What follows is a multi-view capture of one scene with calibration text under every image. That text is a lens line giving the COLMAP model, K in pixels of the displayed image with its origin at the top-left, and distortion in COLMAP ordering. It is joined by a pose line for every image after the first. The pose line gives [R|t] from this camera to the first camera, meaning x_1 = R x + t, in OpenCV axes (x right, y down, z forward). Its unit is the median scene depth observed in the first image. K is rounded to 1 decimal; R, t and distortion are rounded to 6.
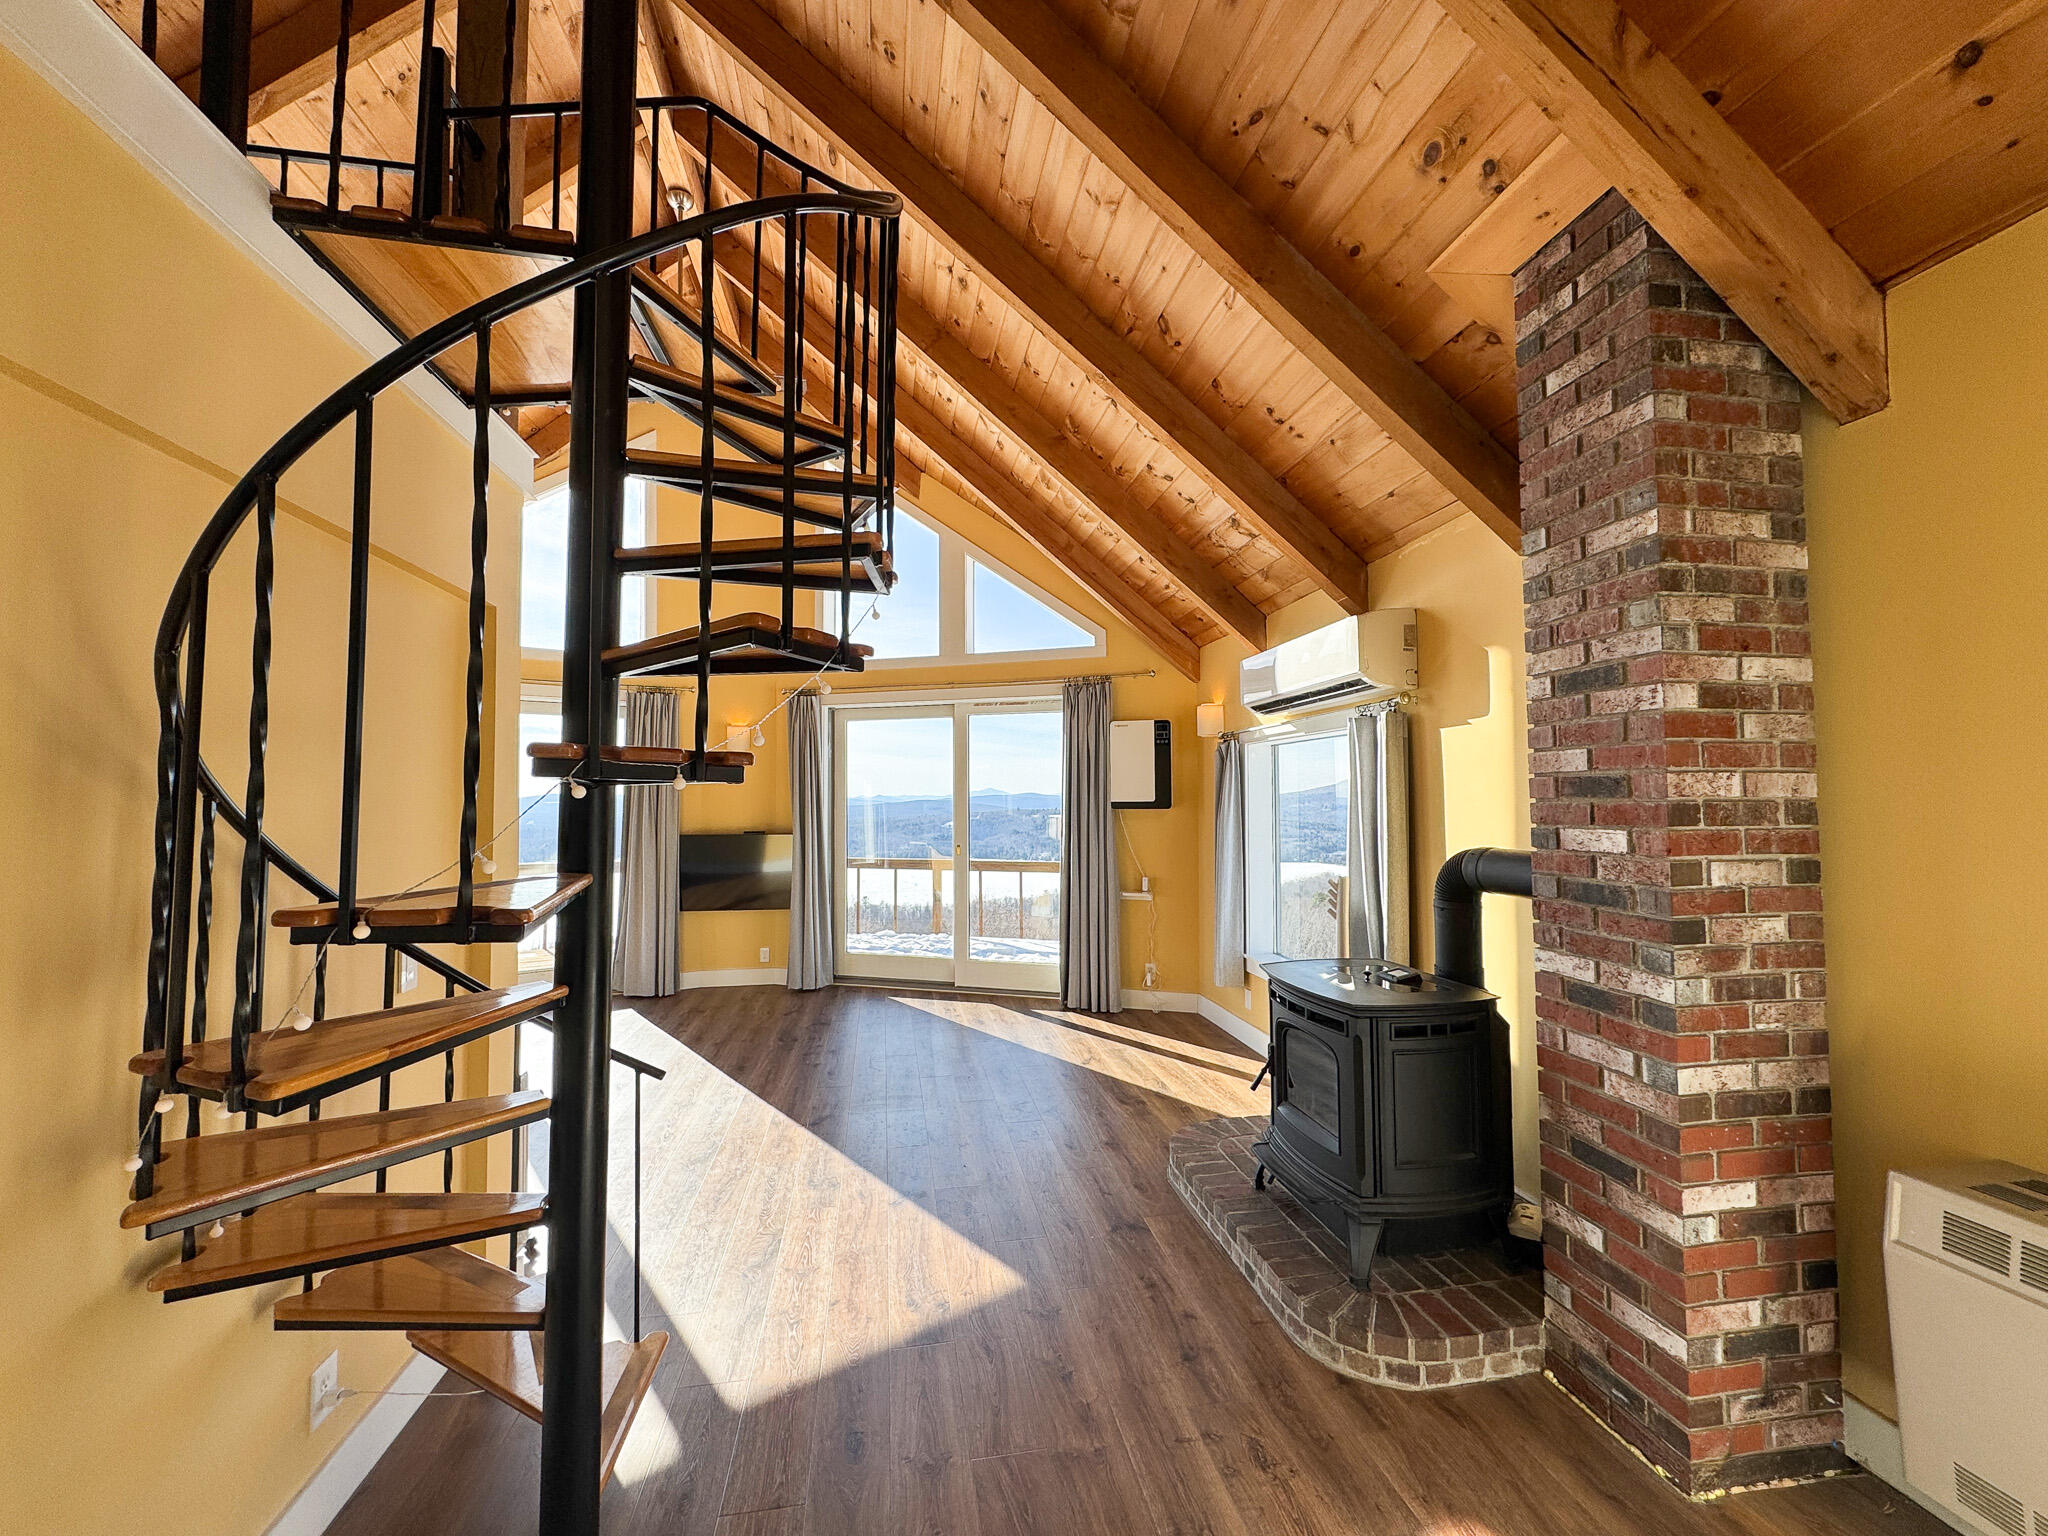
lens RADIAL K [[825.1, 0, 1024.0], [0, 825.1, 768.0], [0, 0, 1]] dist [-0.000562, -0.000097]
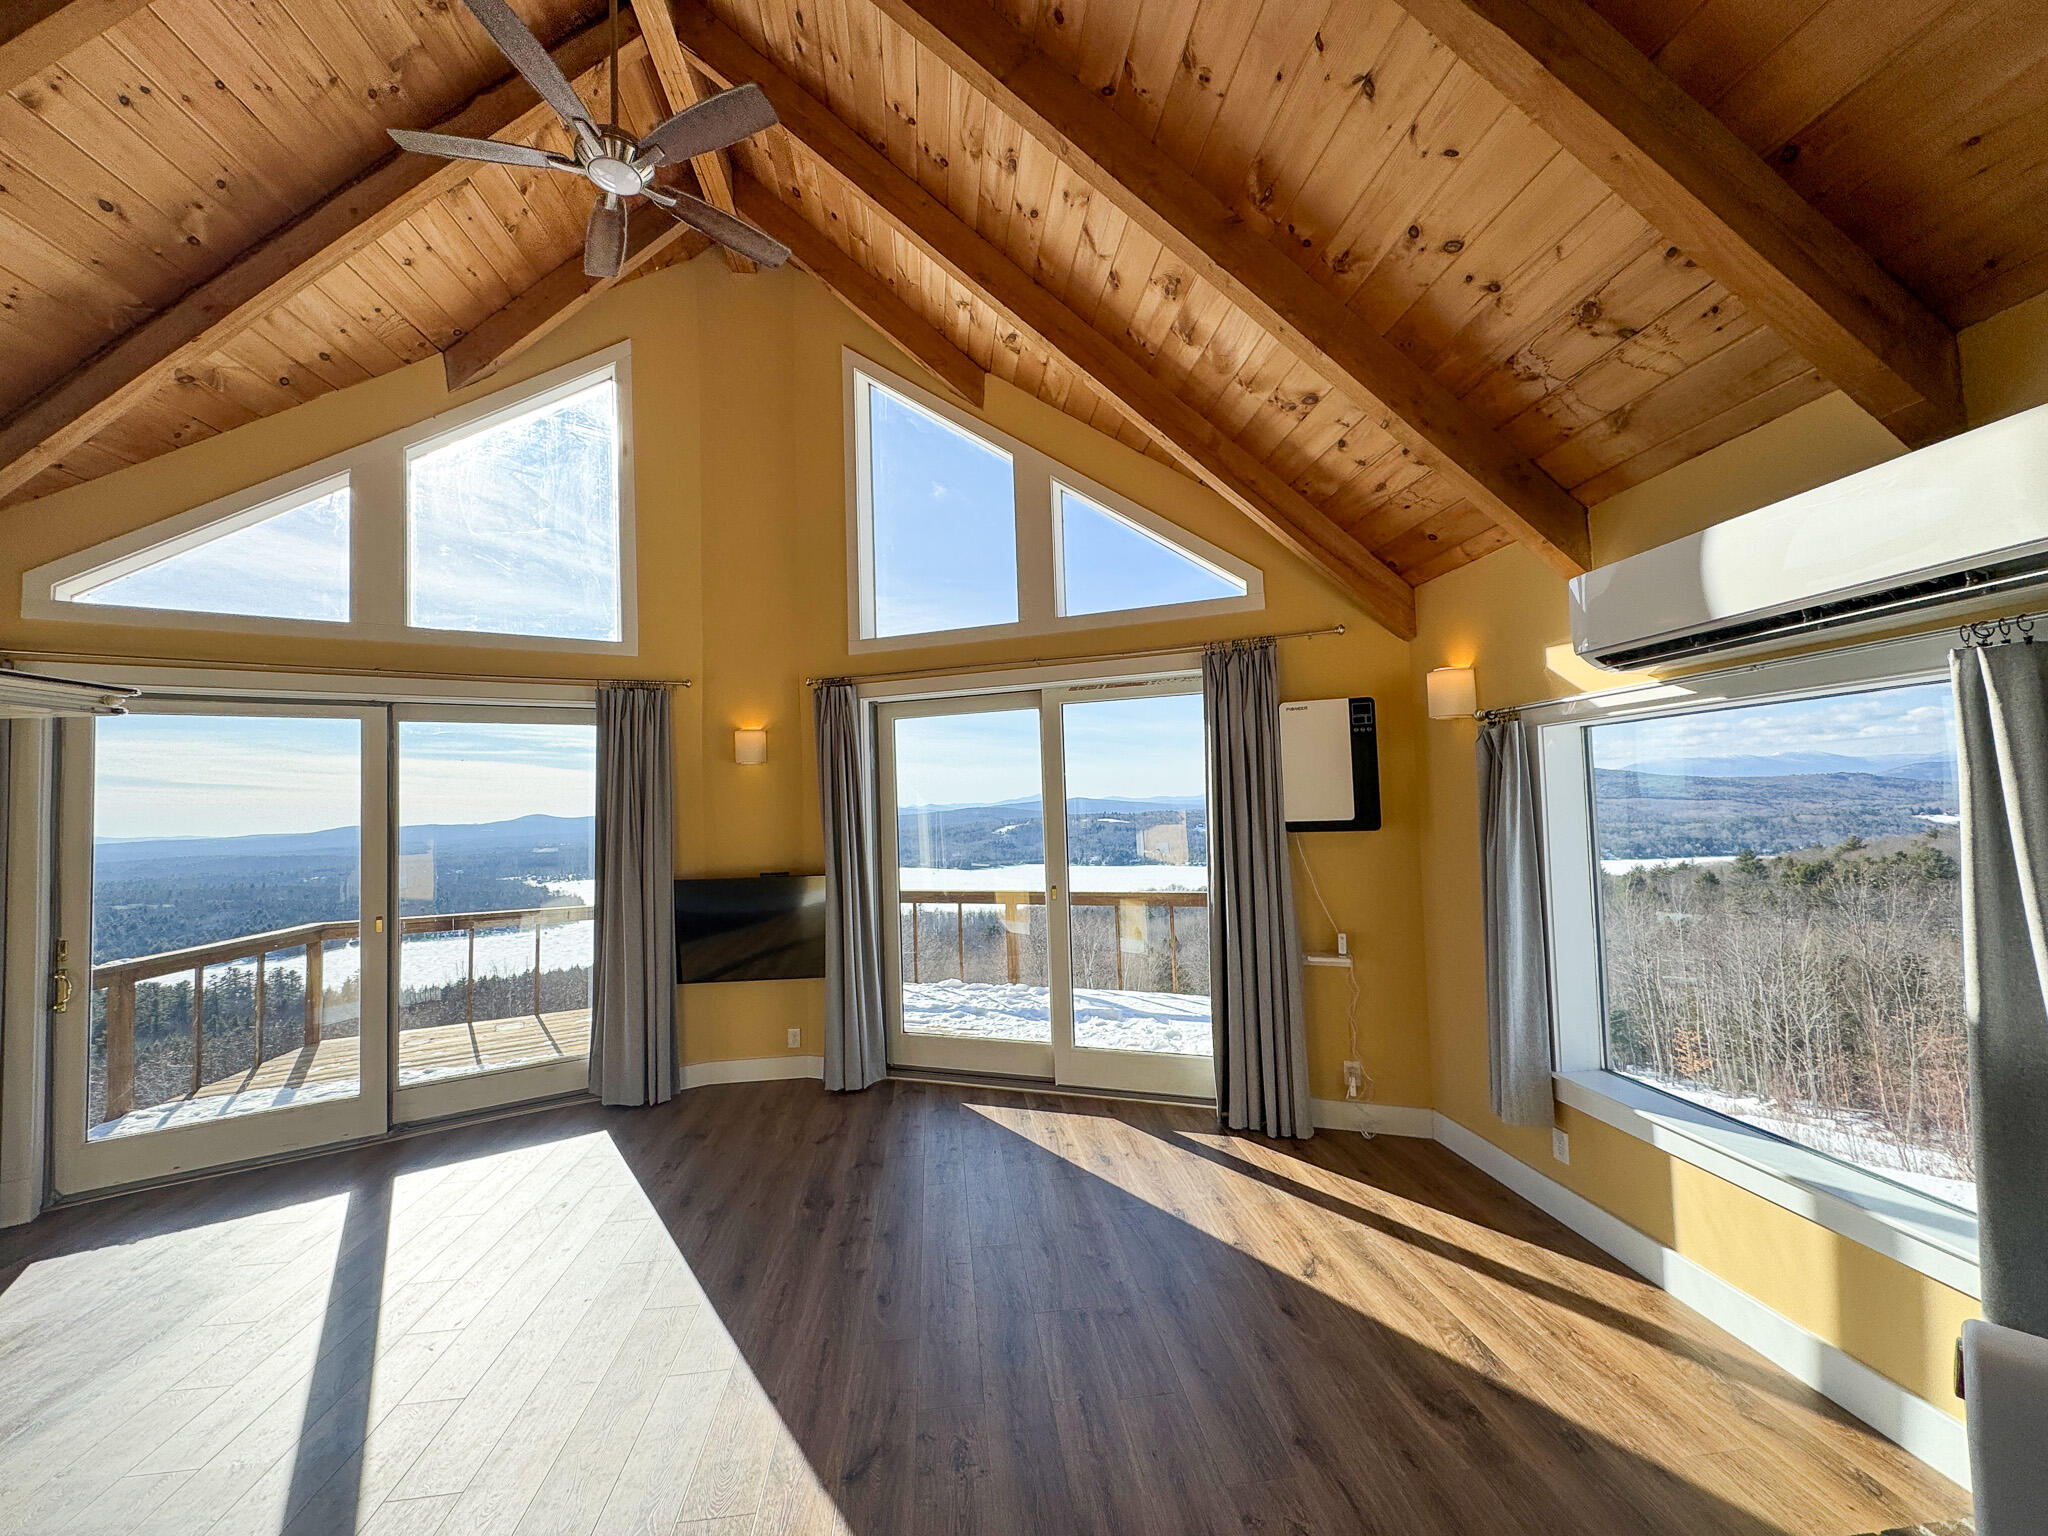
lens RADIAL K [[809.3, 0, 1025.5], [0, 809.3, 768.8], [0, 0, 1]] dist [-0.001586, -0.000027]
pose [[0.997928, -0.031660, -0.056010, -0.067675], [0.031432, 0.999494, -0.004953, -0.005759], [0.056139, 0.003182, 0.998418, 0.327428]]
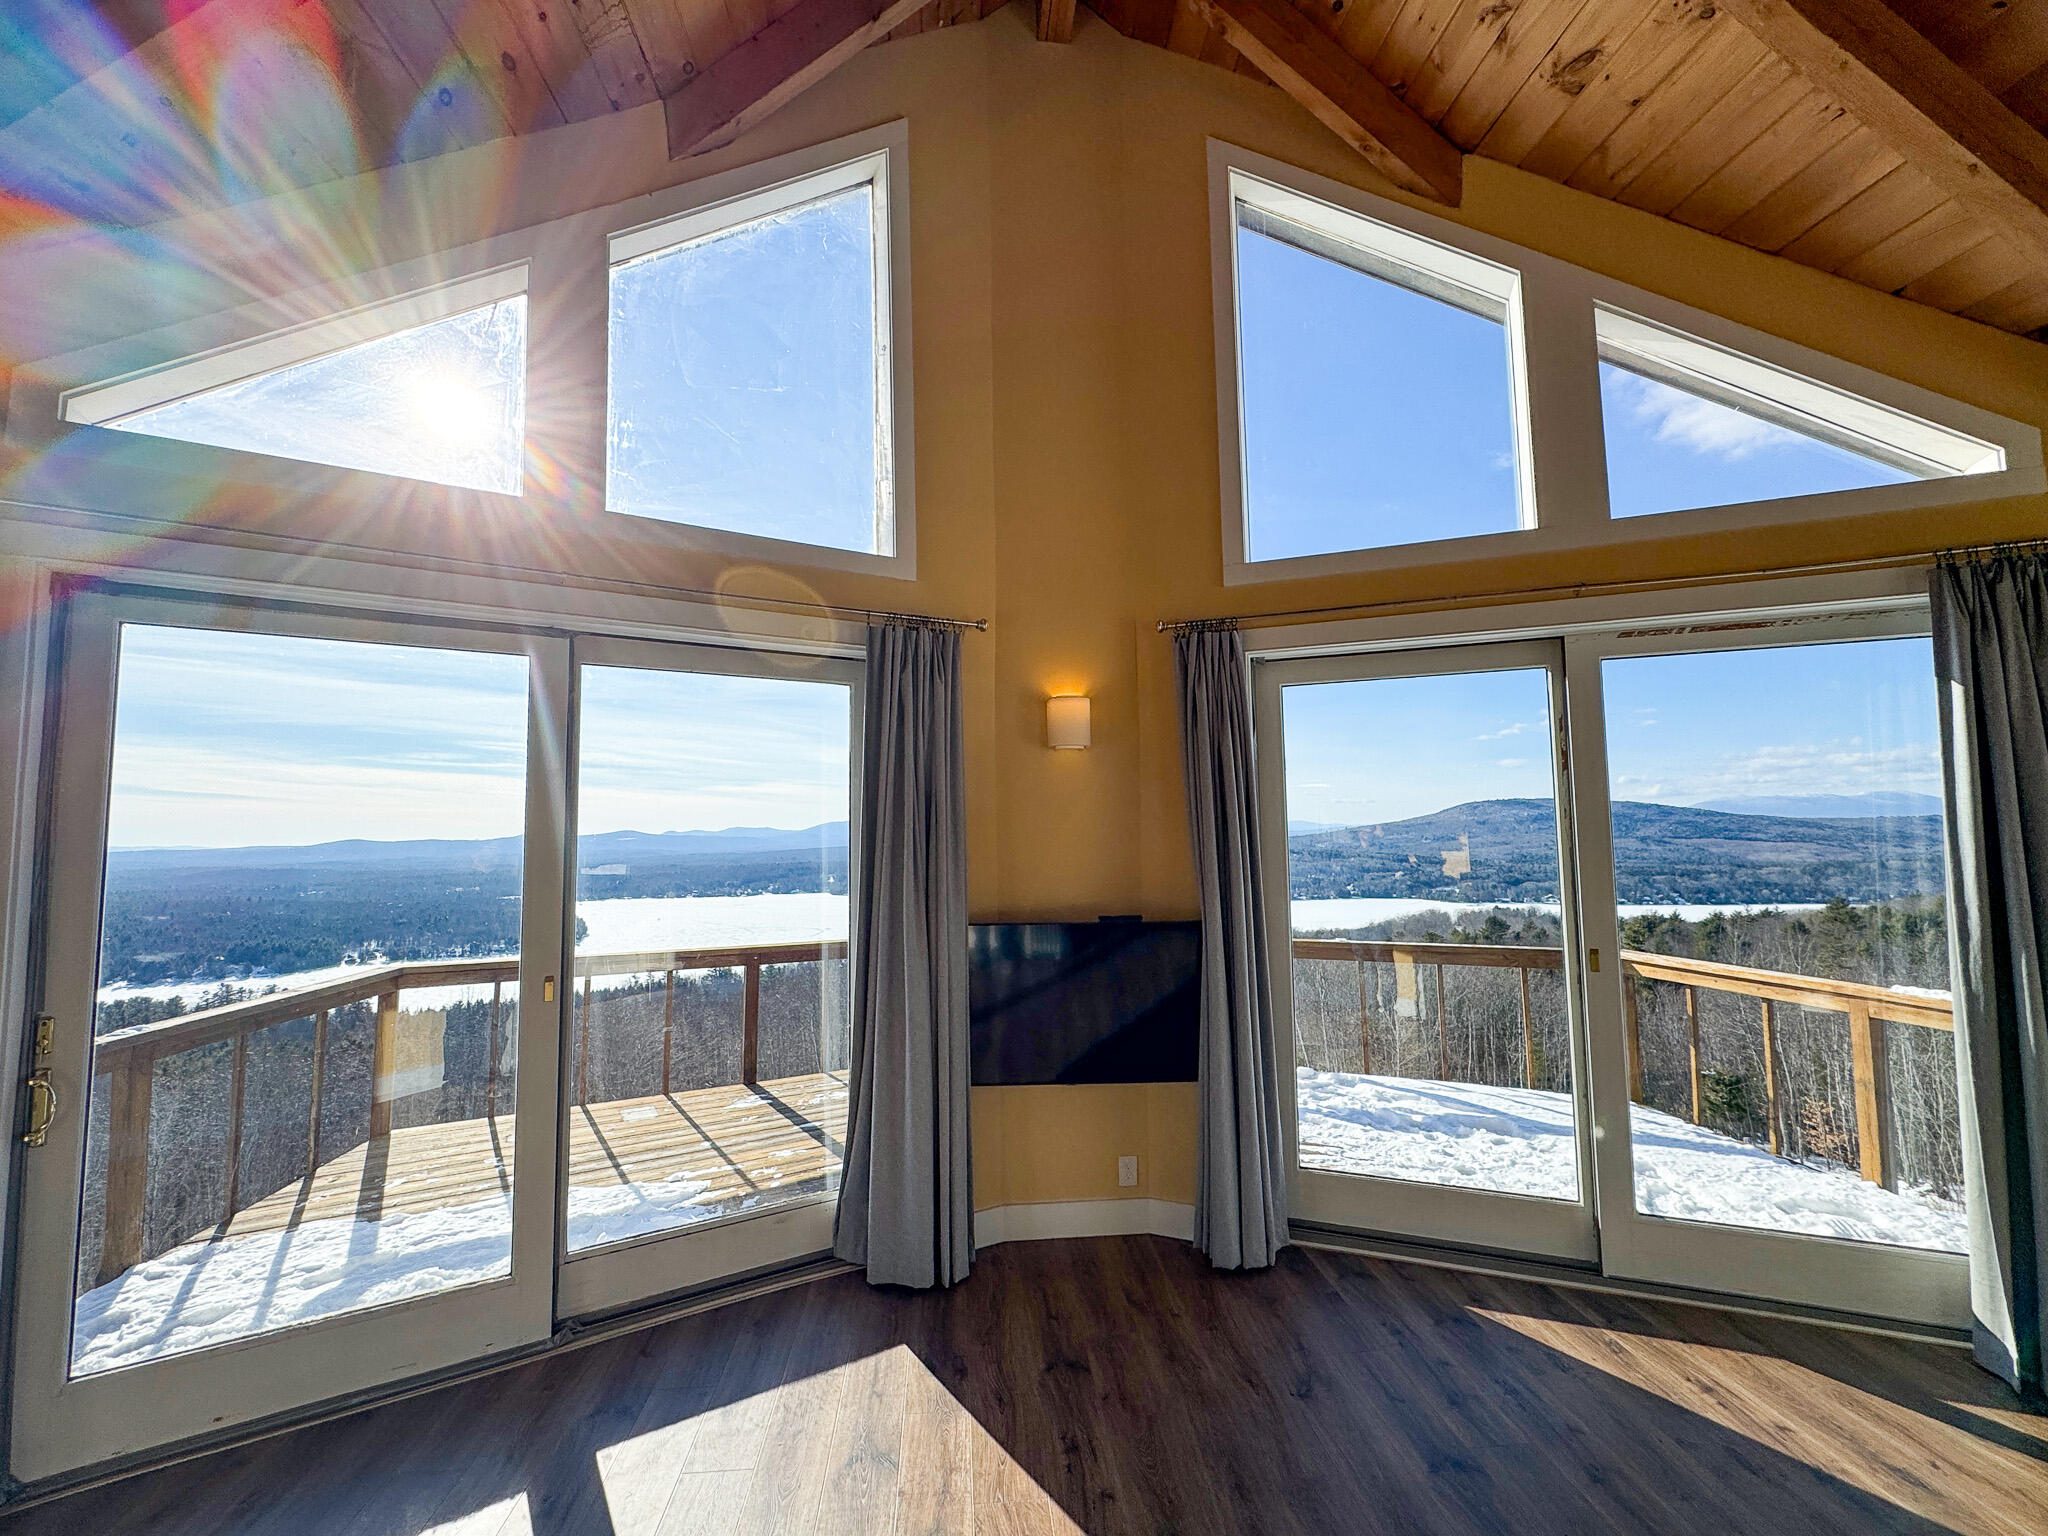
lens RADIAL K [[854.4, 0, 1024.0], [0, 854.4, 768.0], [0, 0, 1]] dist [-0.001447, -0.000398]
pose [[0.996310, -0.014851, -0.084531, -0.379844], [0.011890, 0.999302, -0.035421, 0.009354], [0.084998, 0.034285, 0.995791, 0.562924]]
